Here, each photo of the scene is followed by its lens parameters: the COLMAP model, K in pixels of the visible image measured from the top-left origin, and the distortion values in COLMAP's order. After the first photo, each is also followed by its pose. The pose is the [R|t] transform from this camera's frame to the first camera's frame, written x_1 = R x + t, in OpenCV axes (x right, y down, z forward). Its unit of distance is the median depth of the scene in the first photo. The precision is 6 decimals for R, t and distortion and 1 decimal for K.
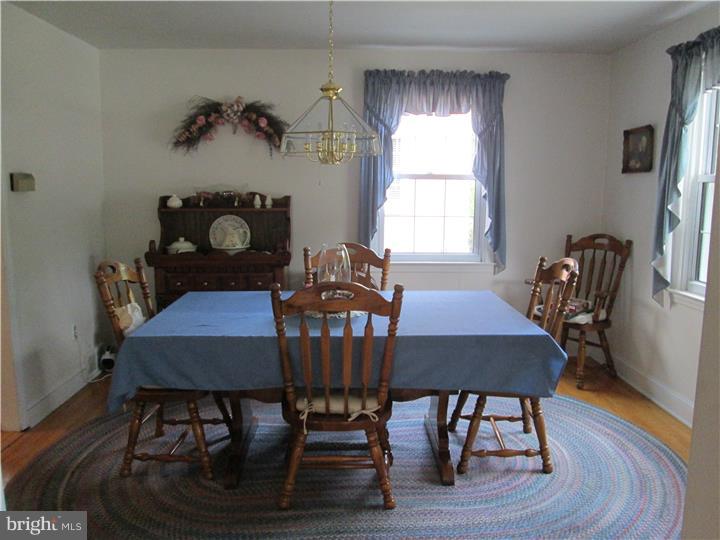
lens RADIAL K [[618.8, 0, 360.0], [0, 618.8, 270.0], [0, 0, 1]] dist [-0.006793, 0.002422]
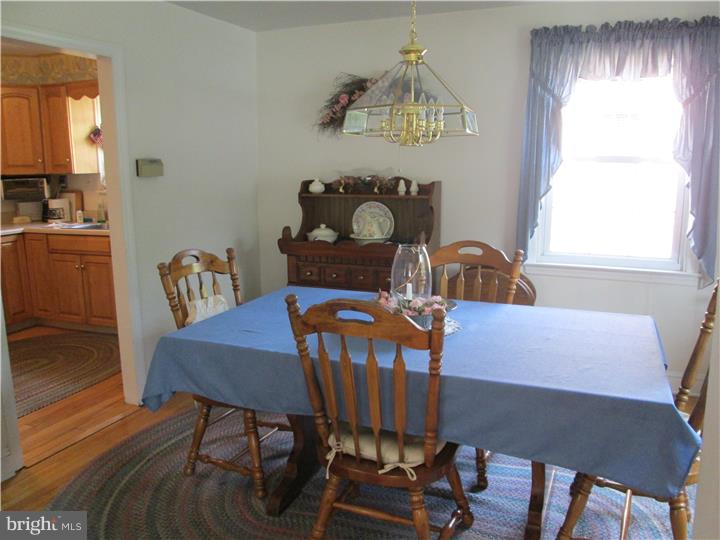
lens RADIAL K [[616.0, 0, 347.0], [0, 616.0, 269.8], [0, 0, 1]] dist [-0.028252, 0.000016]
pose [[0.909007, 0.068701, -0.411079, 0.142566], [-0.055448, 0.997488, 0.044091, -0.027215], [0.413076, -0.017286, 0.910533, 0.155835]]
